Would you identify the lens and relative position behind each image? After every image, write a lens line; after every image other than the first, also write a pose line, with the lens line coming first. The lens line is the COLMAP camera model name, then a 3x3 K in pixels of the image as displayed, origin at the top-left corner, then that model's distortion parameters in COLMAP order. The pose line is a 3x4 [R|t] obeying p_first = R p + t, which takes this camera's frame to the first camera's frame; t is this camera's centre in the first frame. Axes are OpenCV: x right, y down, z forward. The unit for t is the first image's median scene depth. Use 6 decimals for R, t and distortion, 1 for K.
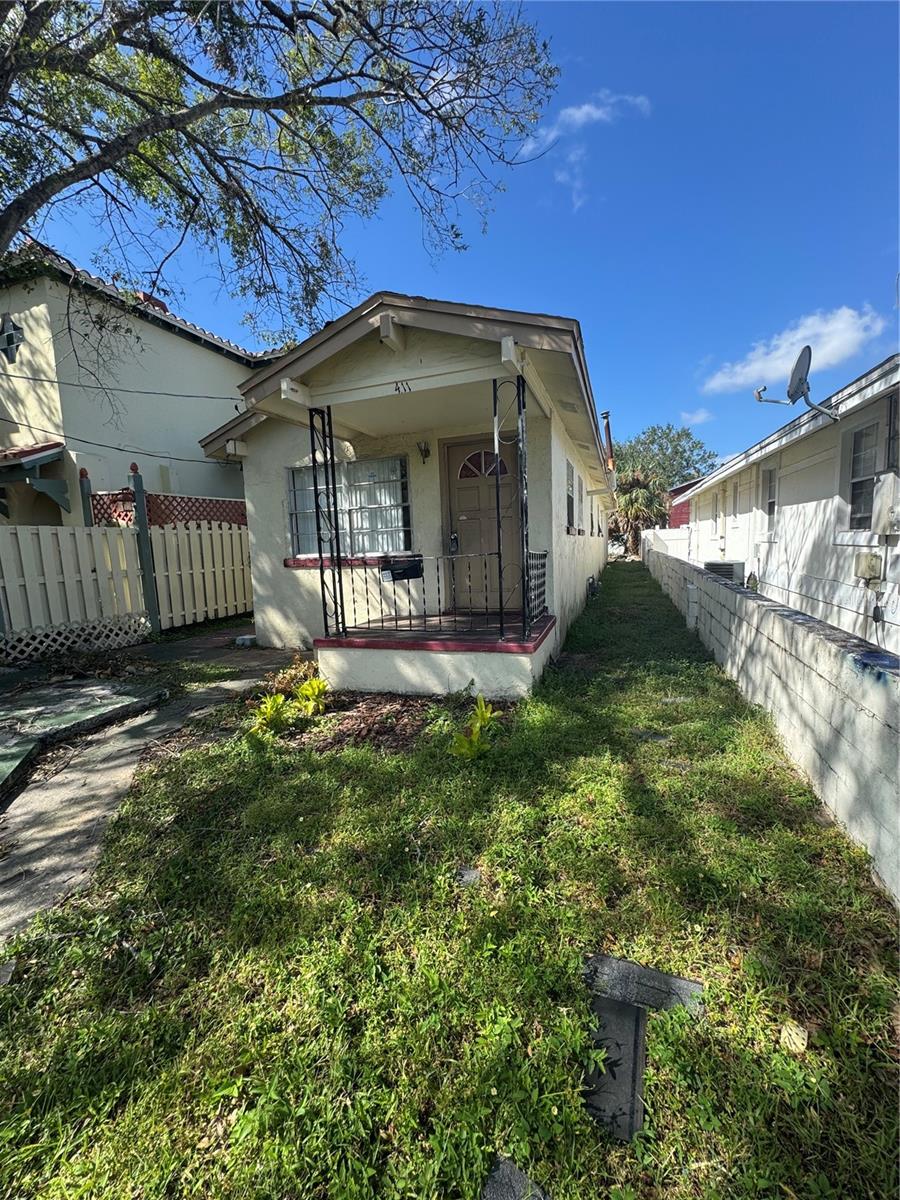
lens RADIAL K [[482.7, 0, 450.7], [0, 482.7, 588.0], [0, 0, 1]] dist [0.001689, 0.000732]
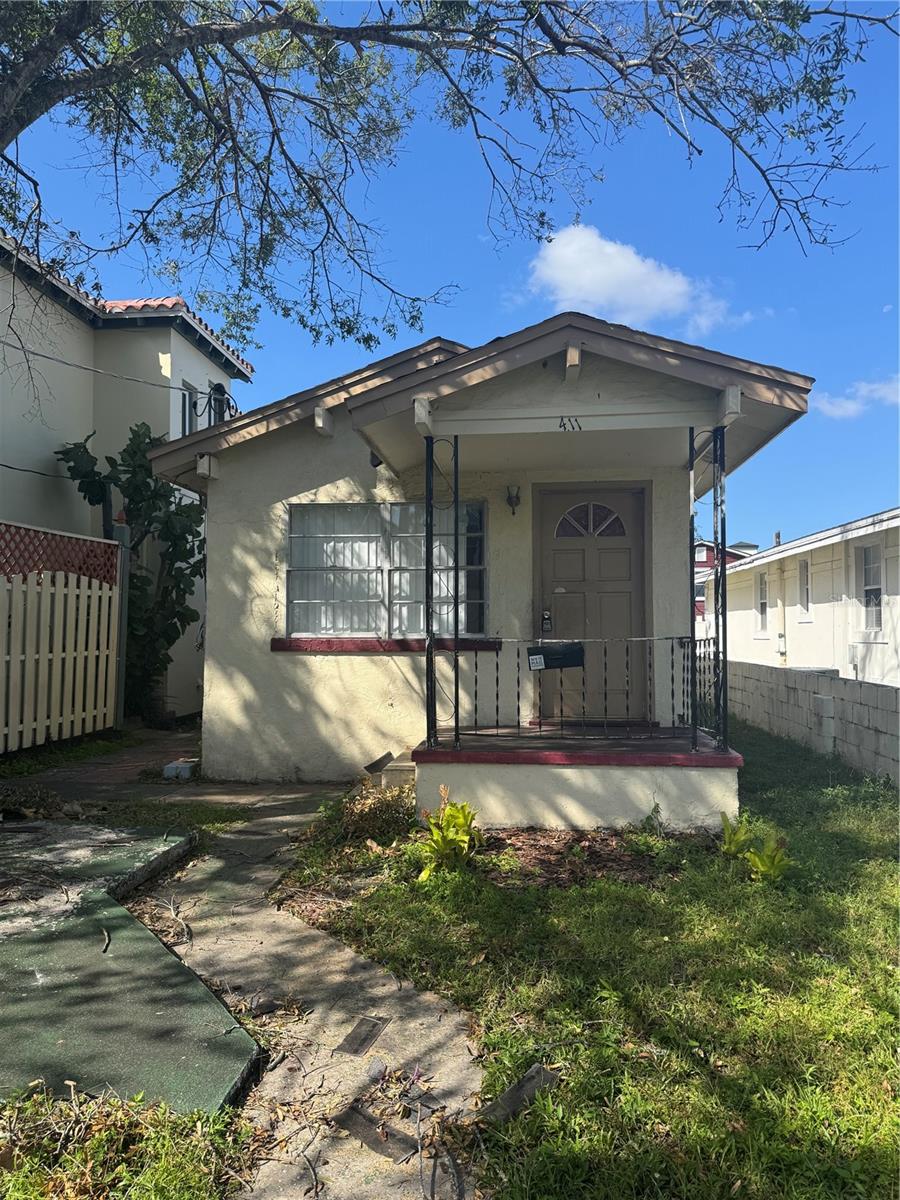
lens RADIAL K [[831.9, 0, 450.4], [0, 831.9, 609.1], [0, 0, 1]] dist [0.065270, -0.000206]
pose [[0.969219, 0.045854, 0.241894, -0.450481], [-0.014493, 0.991425, -0.129868, 0.051943], [-0.245775, 0.122364, 0.961572, -0.178958]]
